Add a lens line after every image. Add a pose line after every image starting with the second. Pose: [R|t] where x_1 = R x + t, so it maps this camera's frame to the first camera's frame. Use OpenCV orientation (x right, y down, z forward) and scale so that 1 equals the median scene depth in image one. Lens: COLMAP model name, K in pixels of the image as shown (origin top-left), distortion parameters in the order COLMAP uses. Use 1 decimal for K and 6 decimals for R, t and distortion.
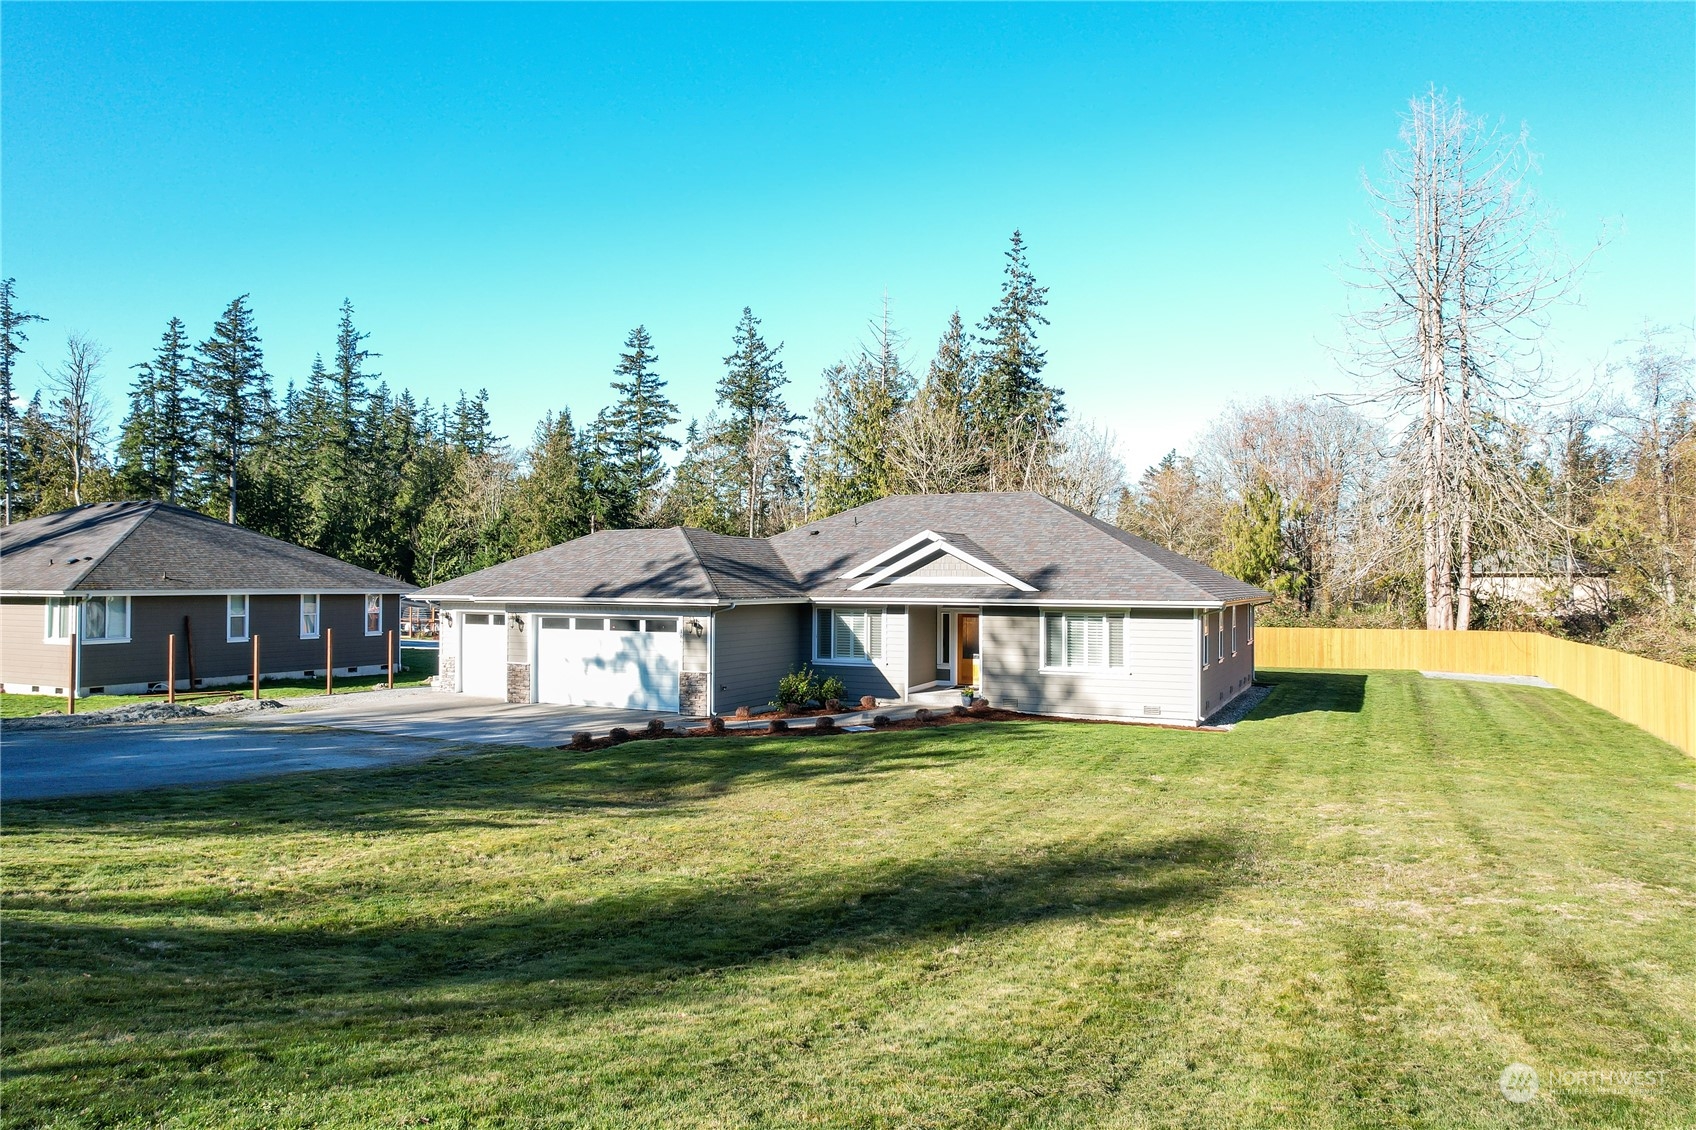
lens RADIAL K [[1092.6, 0, 857.3], [0, 1092.6, 554.0], [0, 0, 1]] dist [-0.055156, 0.034236]
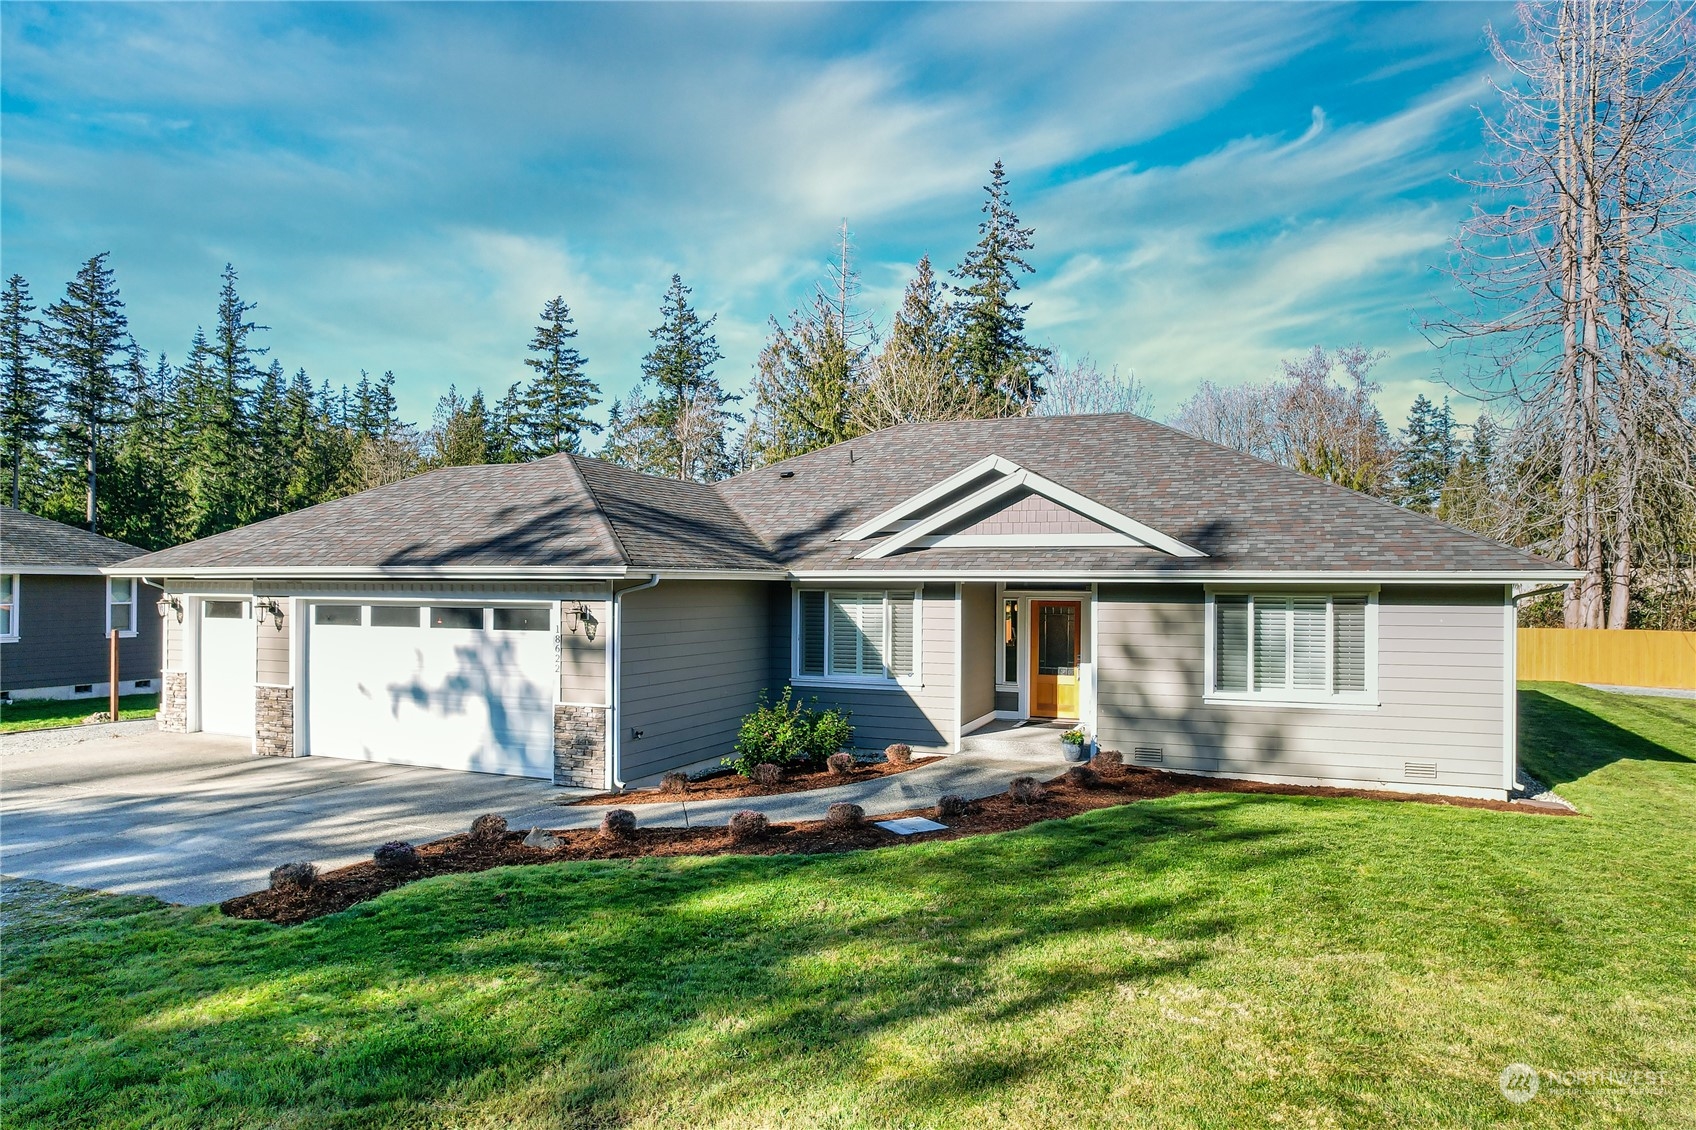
lens RADIAL K [[1075.4, 0, 848.2], [0, 1075.4, 577.4], [0, 0, 1]] dist [-0.063810, 0.058483]
pose [[0.998213, 0.002761, 0.059691, -0.035468], [-0.003900, 0.999812, 0.018975, 0.024574], [-0.059627, -0.019173, 0.998037, 0.327388]]
